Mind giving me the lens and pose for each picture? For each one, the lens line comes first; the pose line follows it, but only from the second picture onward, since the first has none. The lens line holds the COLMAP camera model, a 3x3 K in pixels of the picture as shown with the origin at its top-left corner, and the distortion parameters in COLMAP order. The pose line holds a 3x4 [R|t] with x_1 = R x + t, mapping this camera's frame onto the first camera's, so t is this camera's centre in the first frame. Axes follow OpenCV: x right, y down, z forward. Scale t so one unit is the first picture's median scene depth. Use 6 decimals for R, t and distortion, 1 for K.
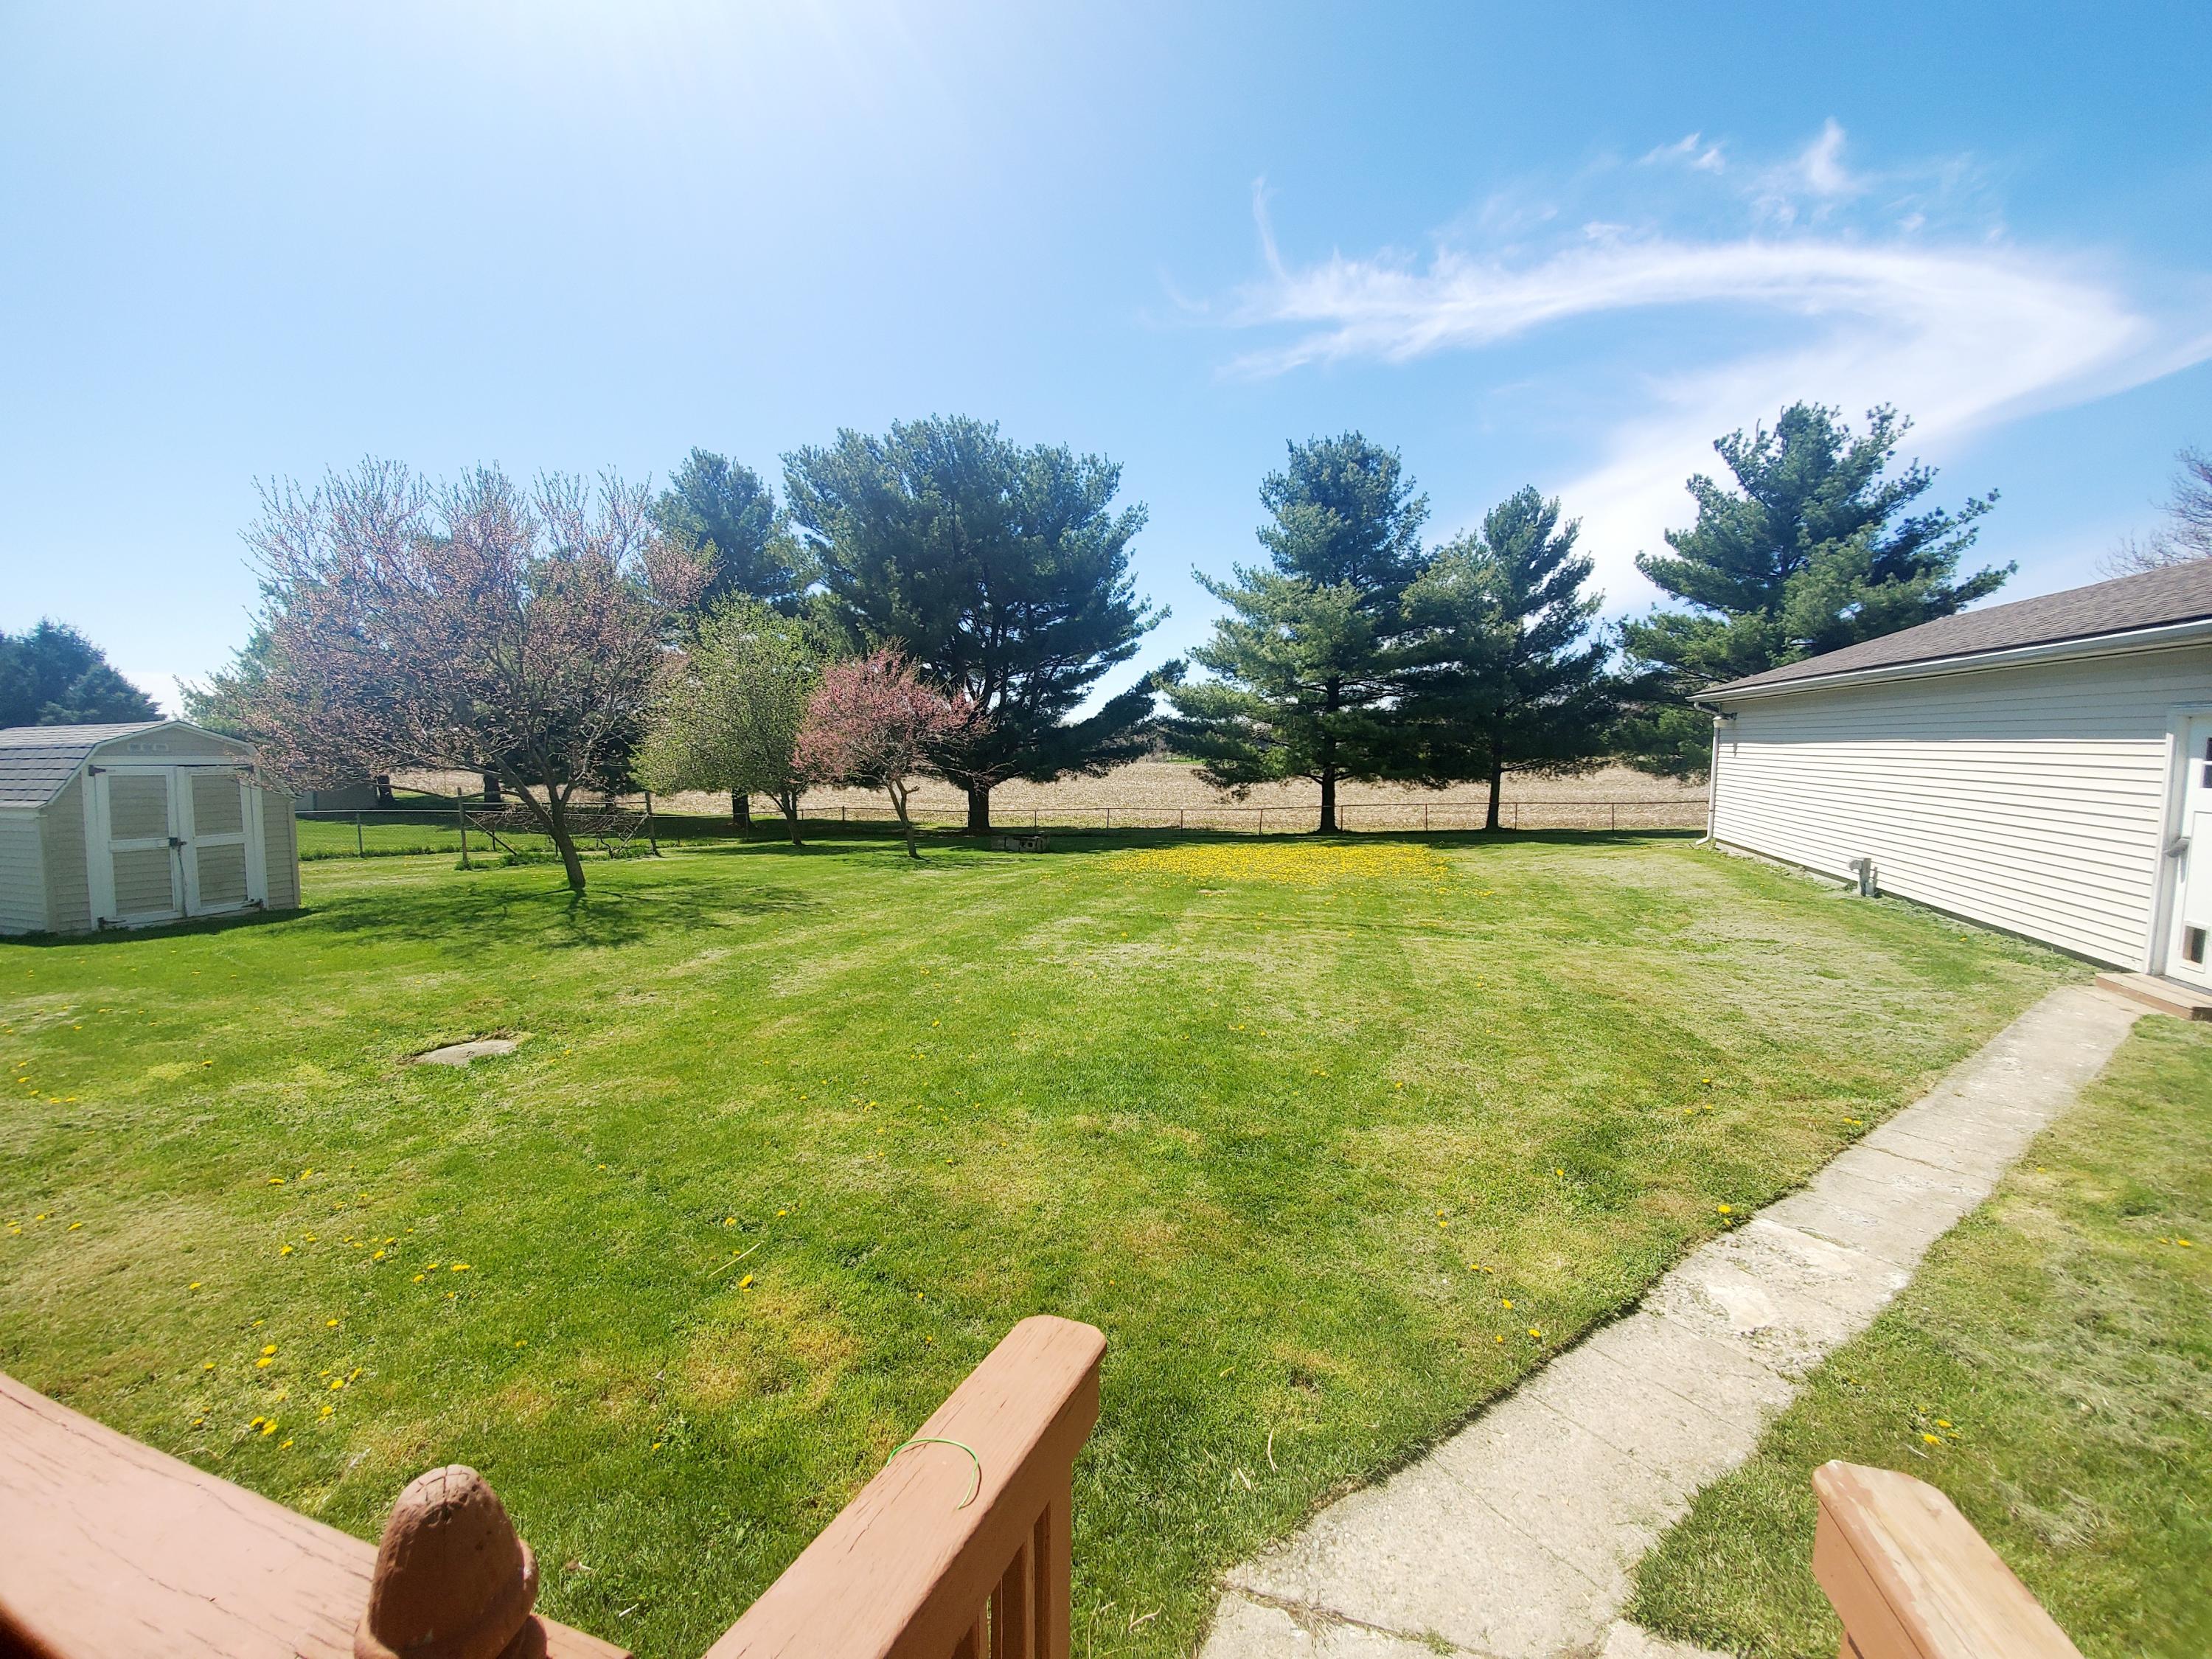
lens RADIAL K [[889.8, 0, 1135.9], [0, 889.8, 817.9], [0, 0, 1]] dist [0.001759, -0.013074]
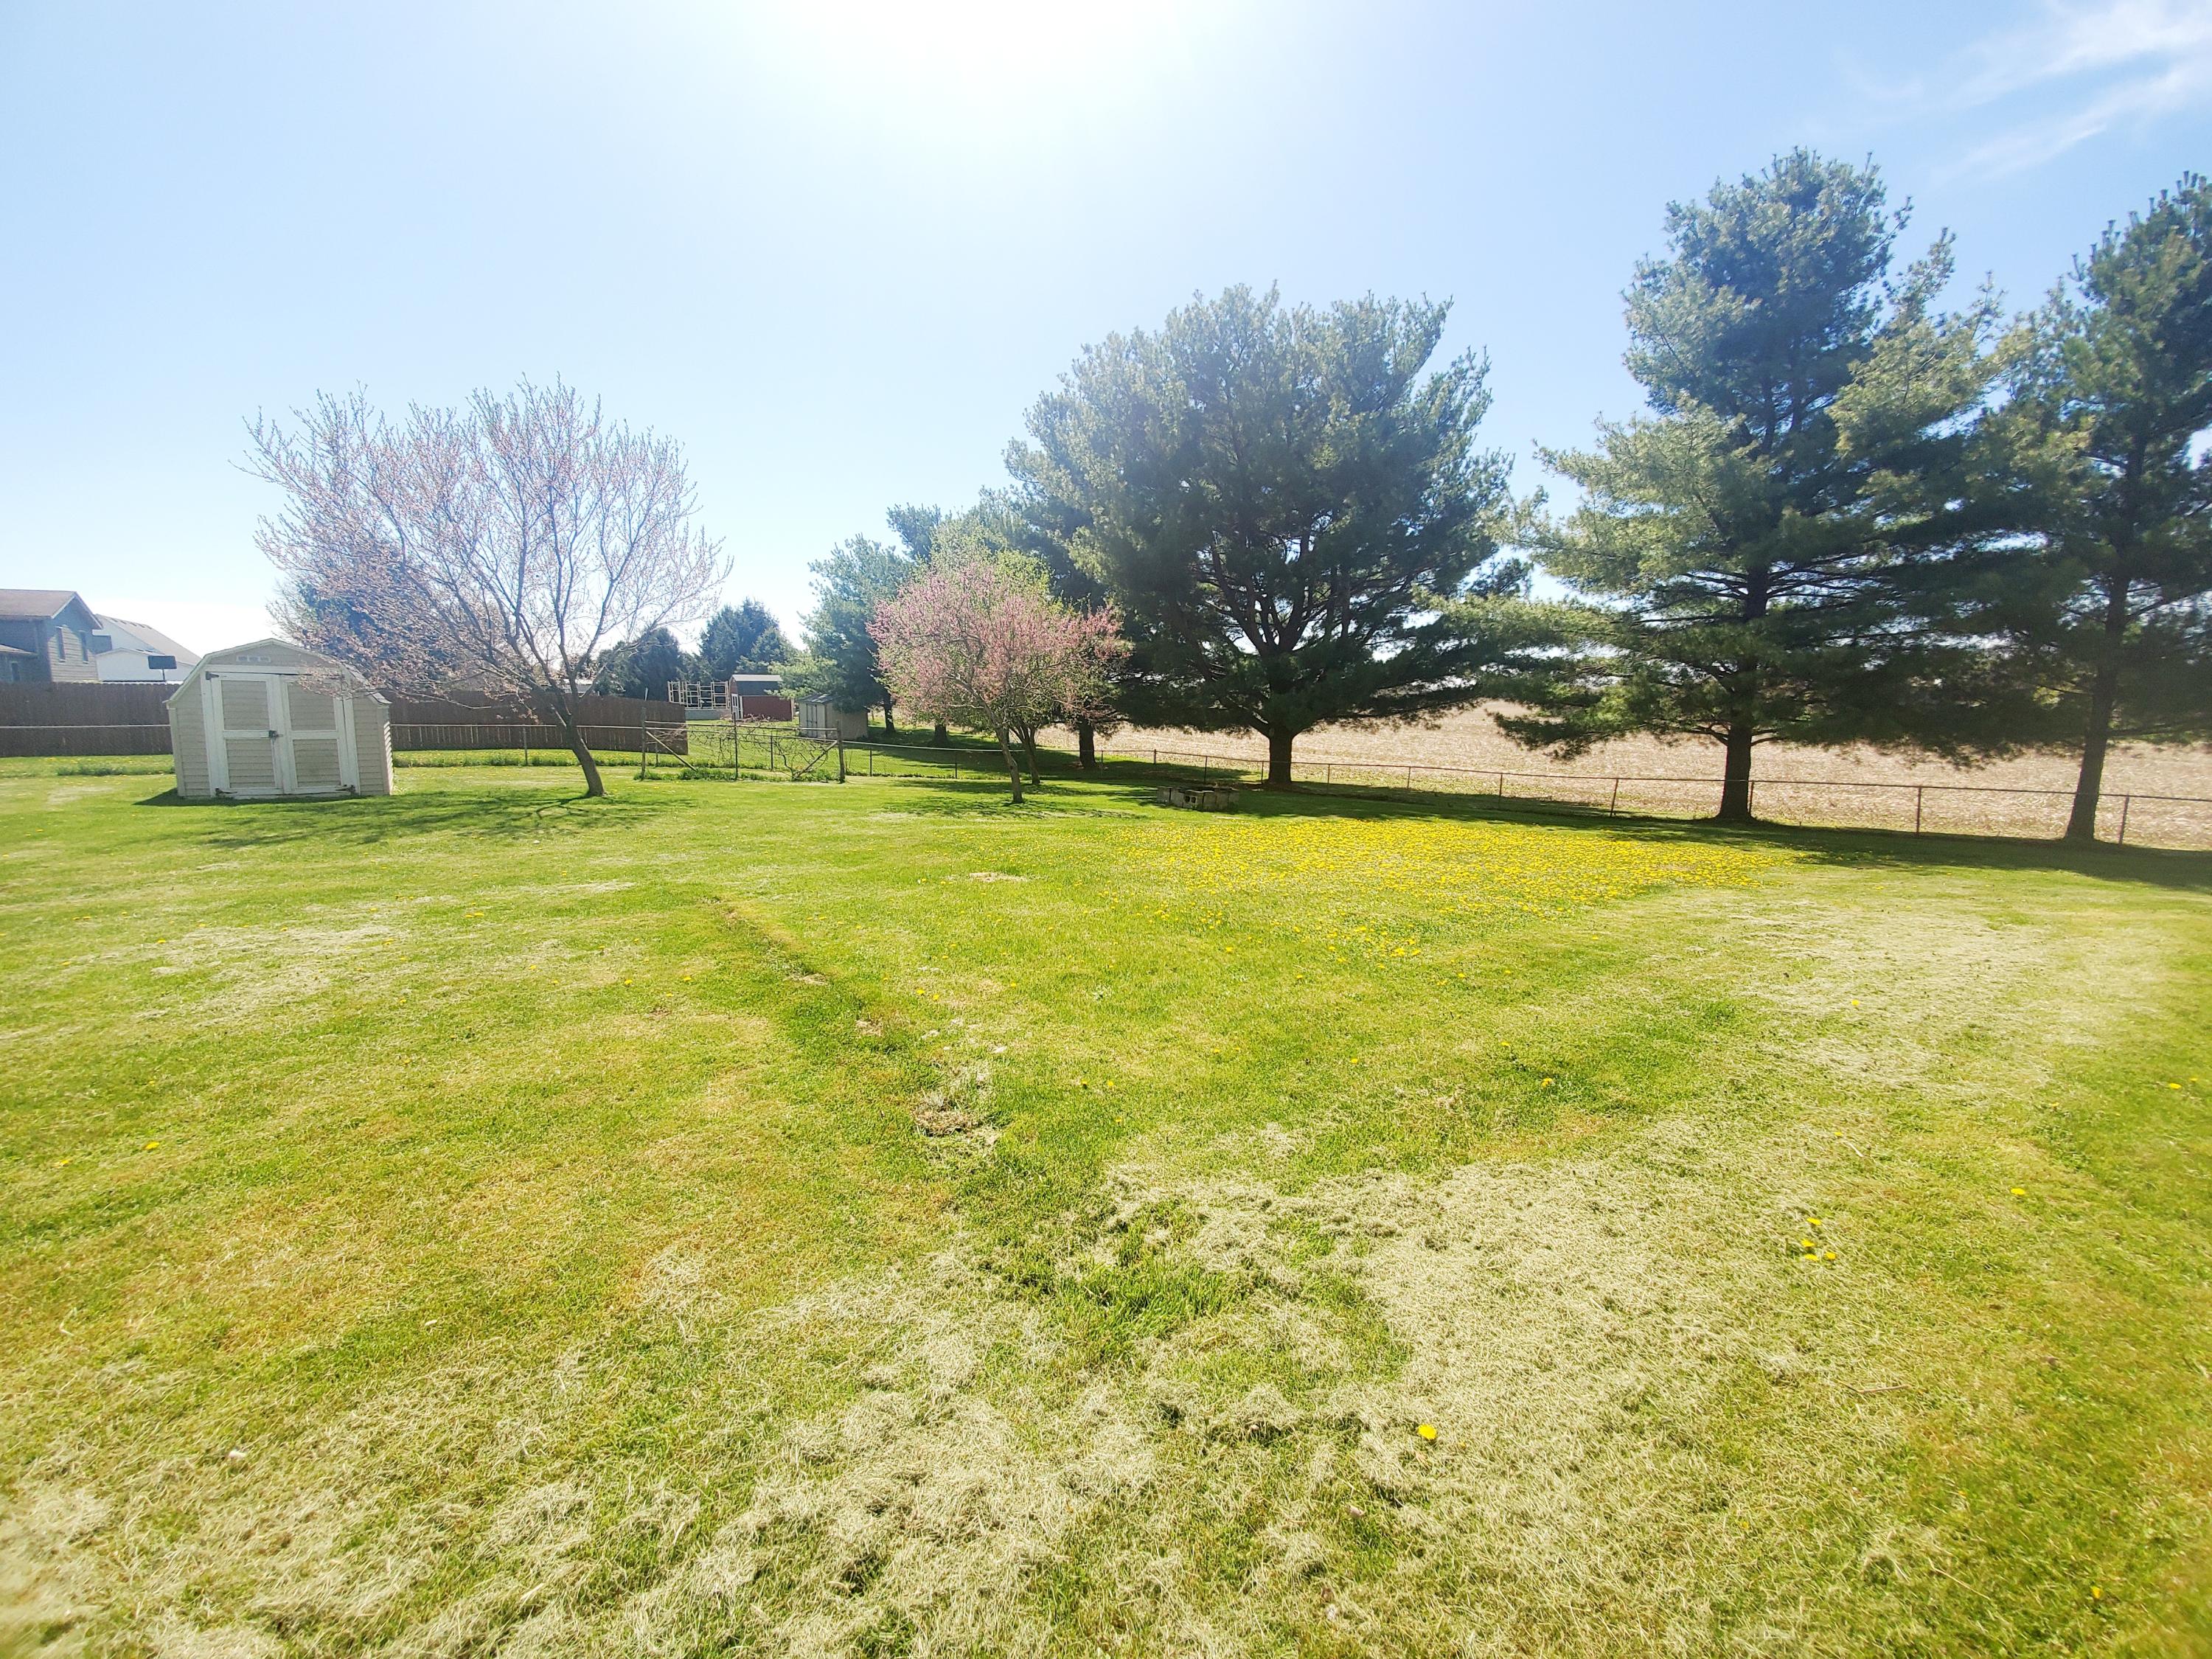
lens RADIAL K [[889.8, 0, 1135.9], [0, 889.8, 817.9], [0, 0, 1]] dist [0.001759, -0.013074]
pose [[0.815185, 0.085643, -0.572834, 0.252746], [-0.058079, 0.996110, 0.066275, -0.003393], [0.576282, -0.020756, 0.816987, 0.252619]]
